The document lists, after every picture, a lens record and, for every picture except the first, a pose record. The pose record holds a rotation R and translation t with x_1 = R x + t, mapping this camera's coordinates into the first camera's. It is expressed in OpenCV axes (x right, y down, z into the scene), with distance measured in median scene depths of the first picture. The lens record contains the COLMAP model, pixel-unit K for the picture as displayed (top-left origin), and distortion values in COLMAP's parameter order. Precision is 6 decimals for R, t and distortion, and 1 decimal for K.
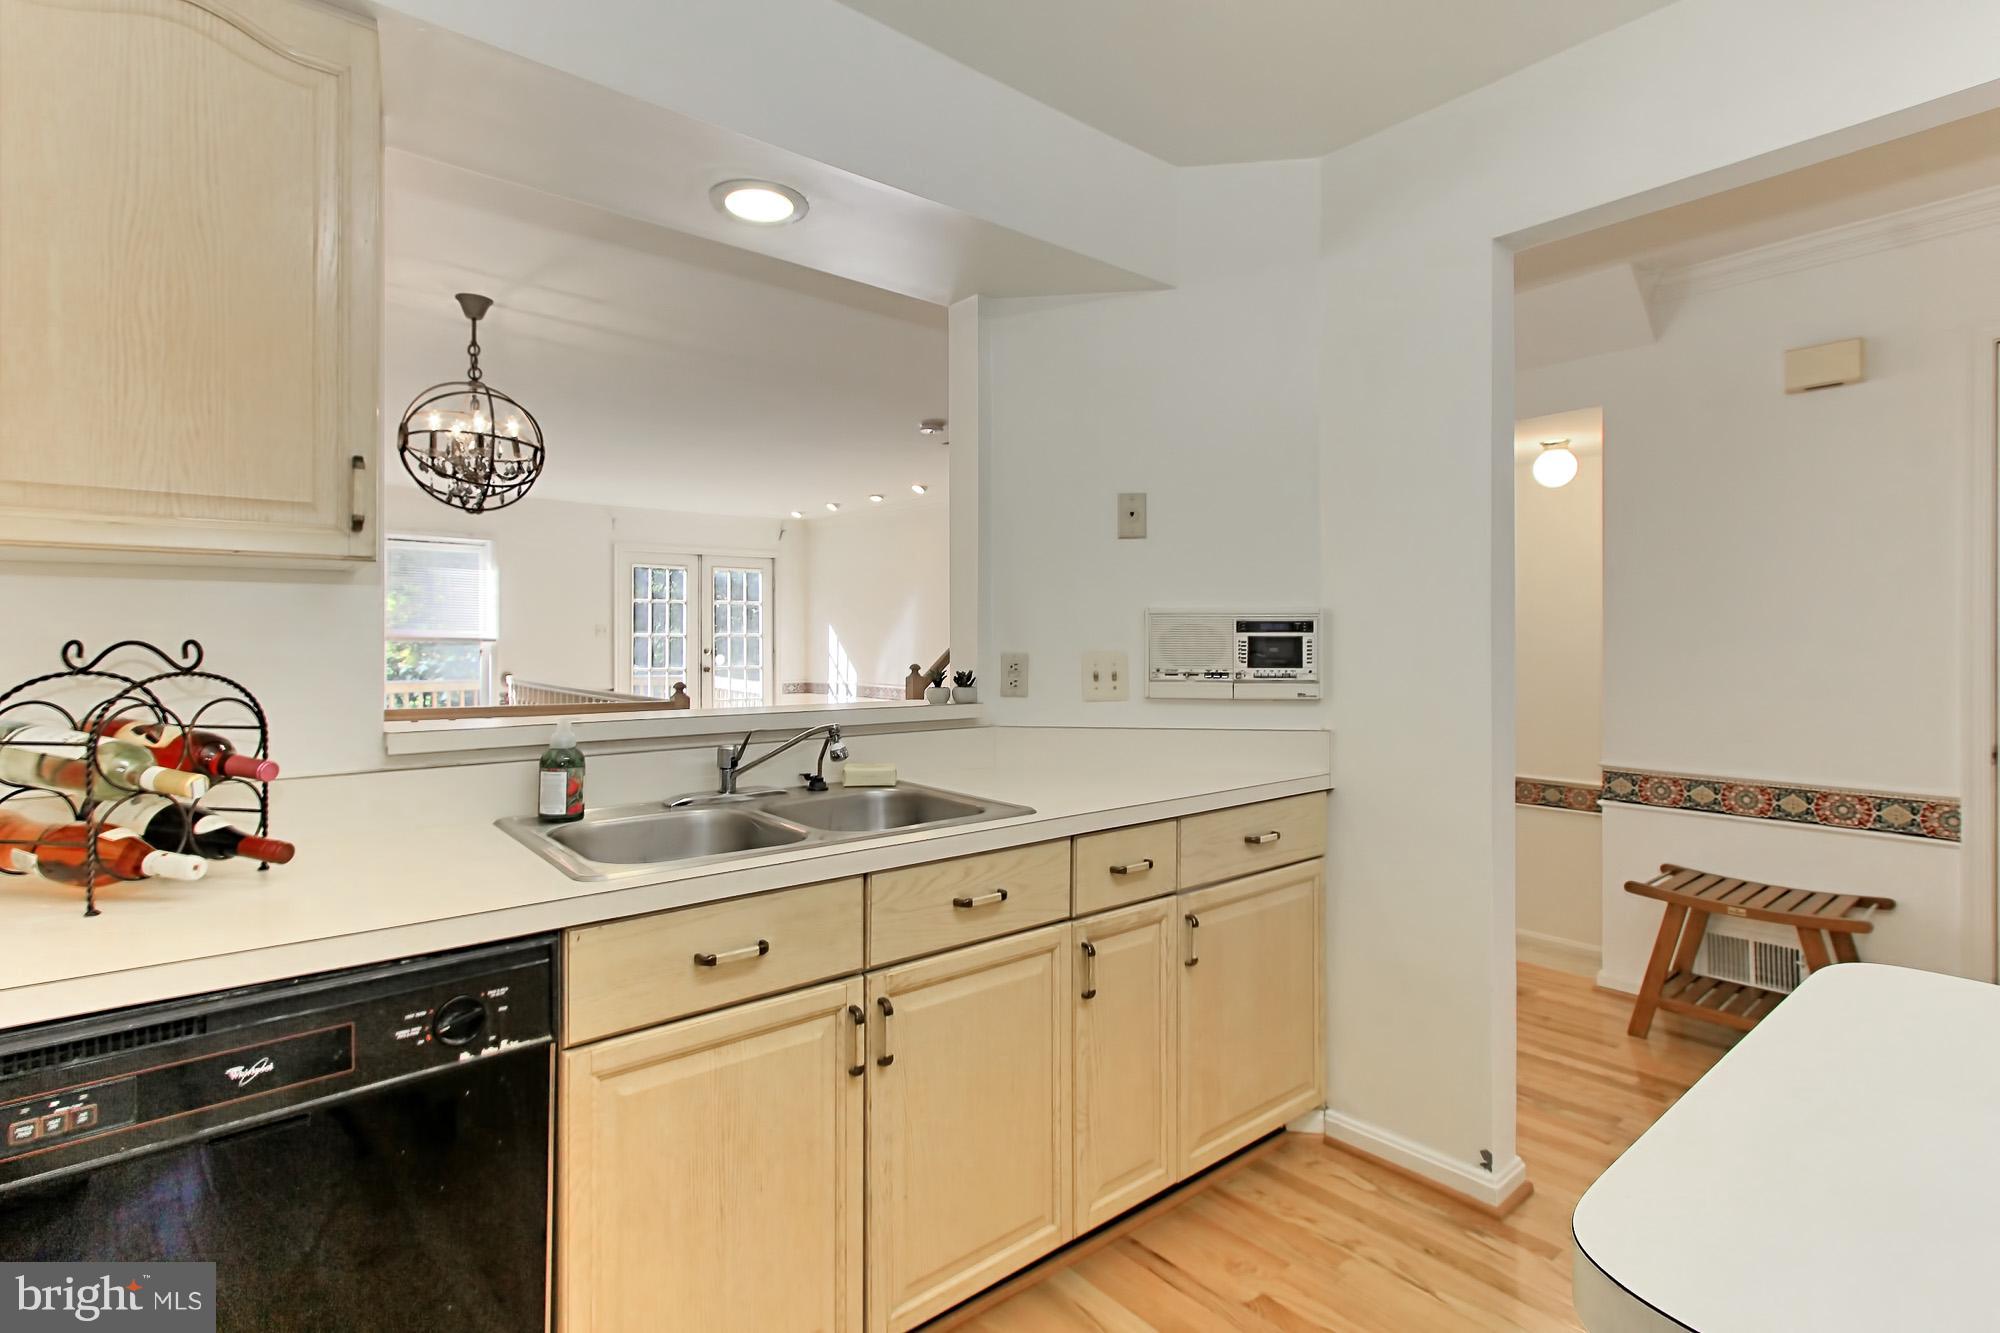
lens RADIAL K [[844.4, 0, 1000.0], [0, 844.4, 666.5], [0, 0, 1]] dist [-0.000256, 0.000031]
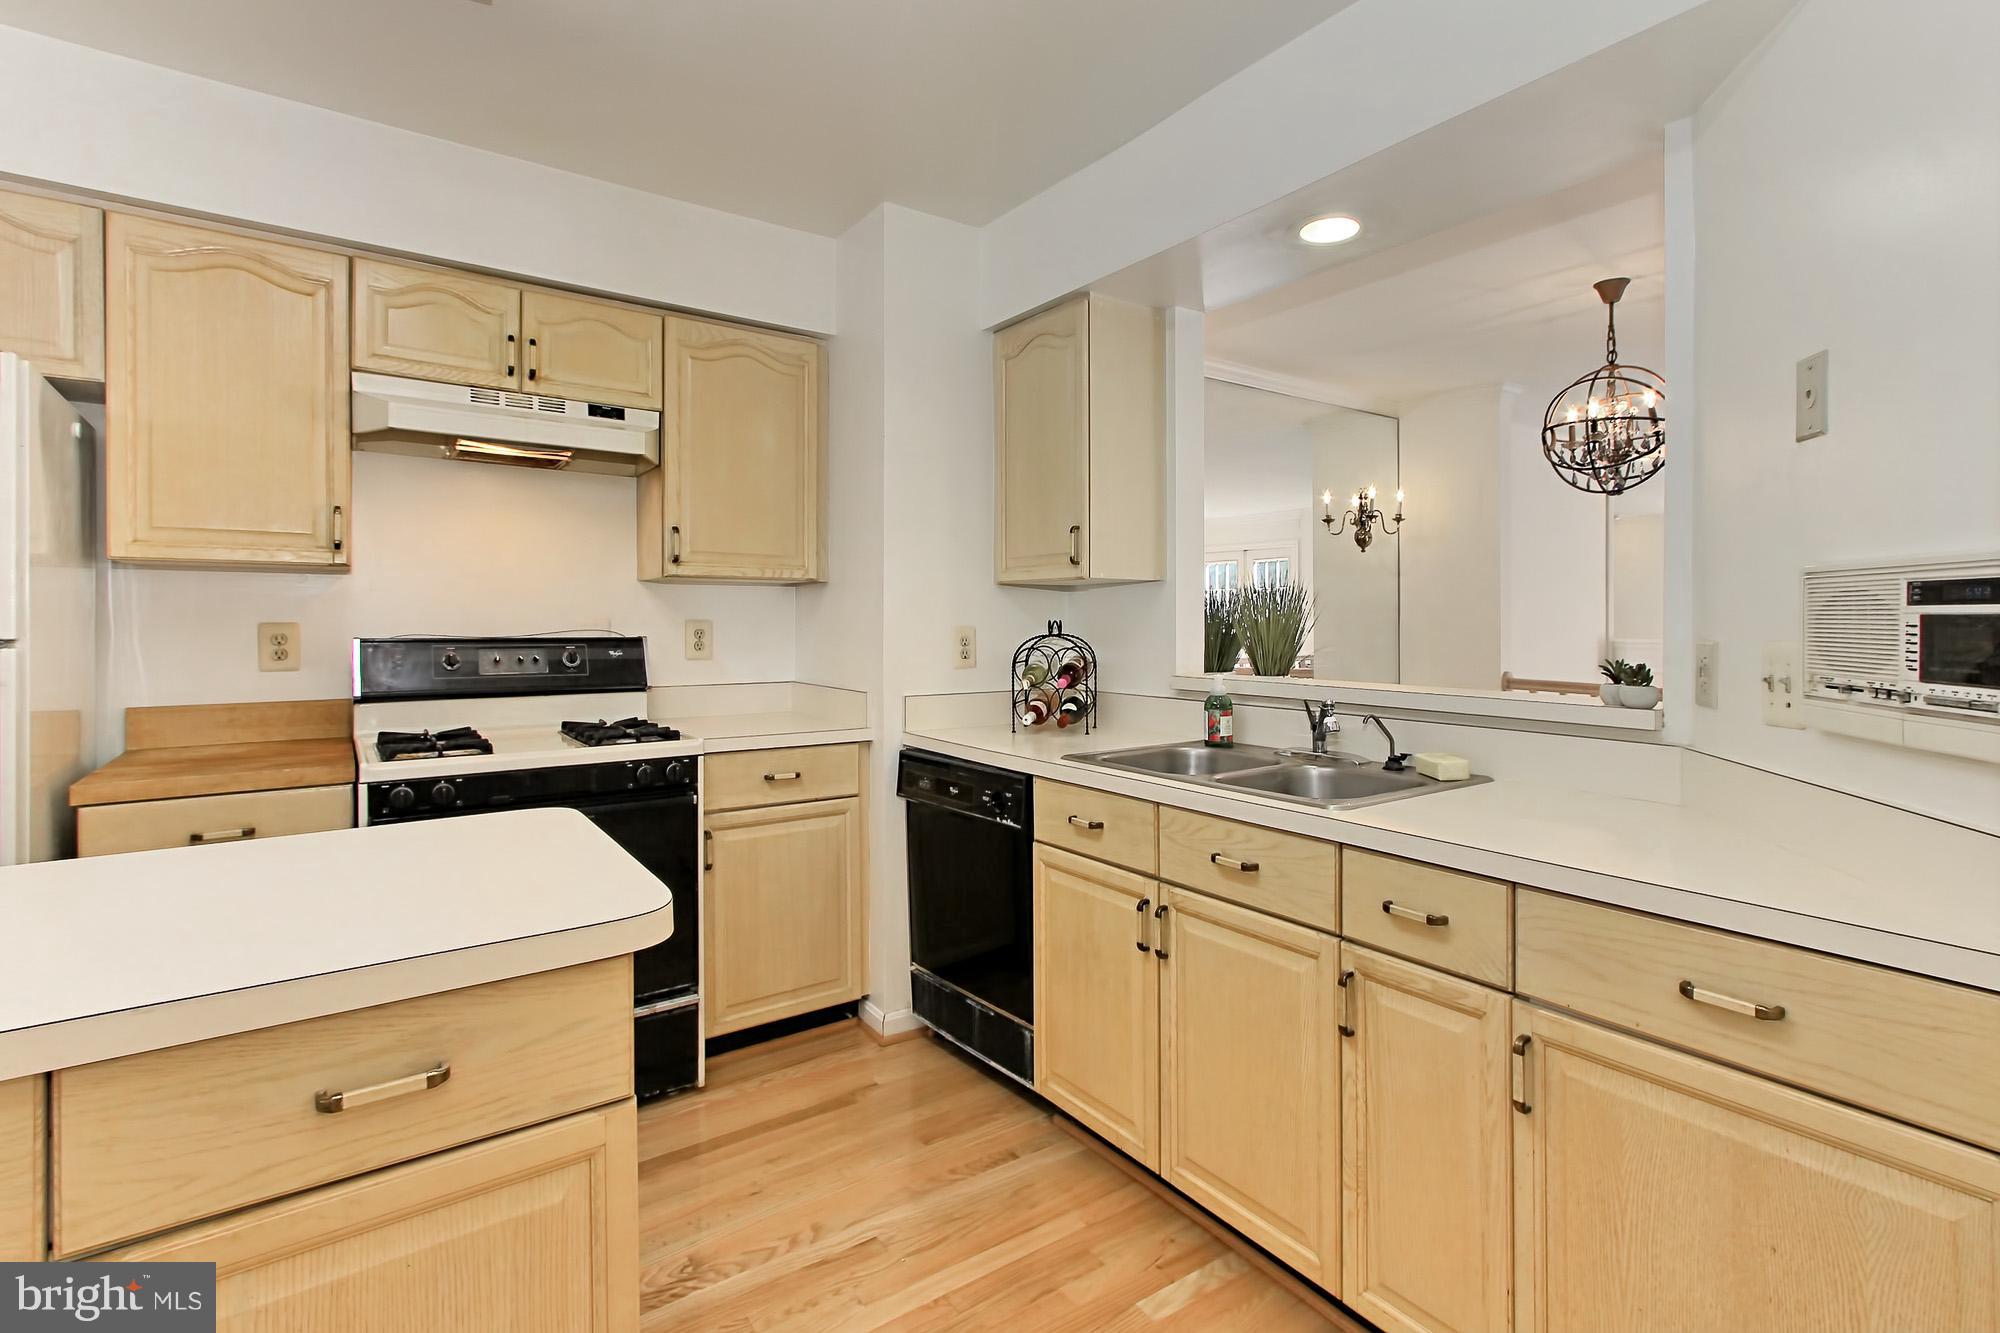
lens RADIAL K [[928.8, 0, 1008.3], [0, 928.8, 635.2], [0, 0, 1]] dist [0.002226, 0.000397]
pose [[-0.034368, 0.011848, -0.999339, 1.088464], [-0.022111, 0.999676, 0.012613, -0.025709], [0.999165, 0.022530, -0.034094, 0.683264]]
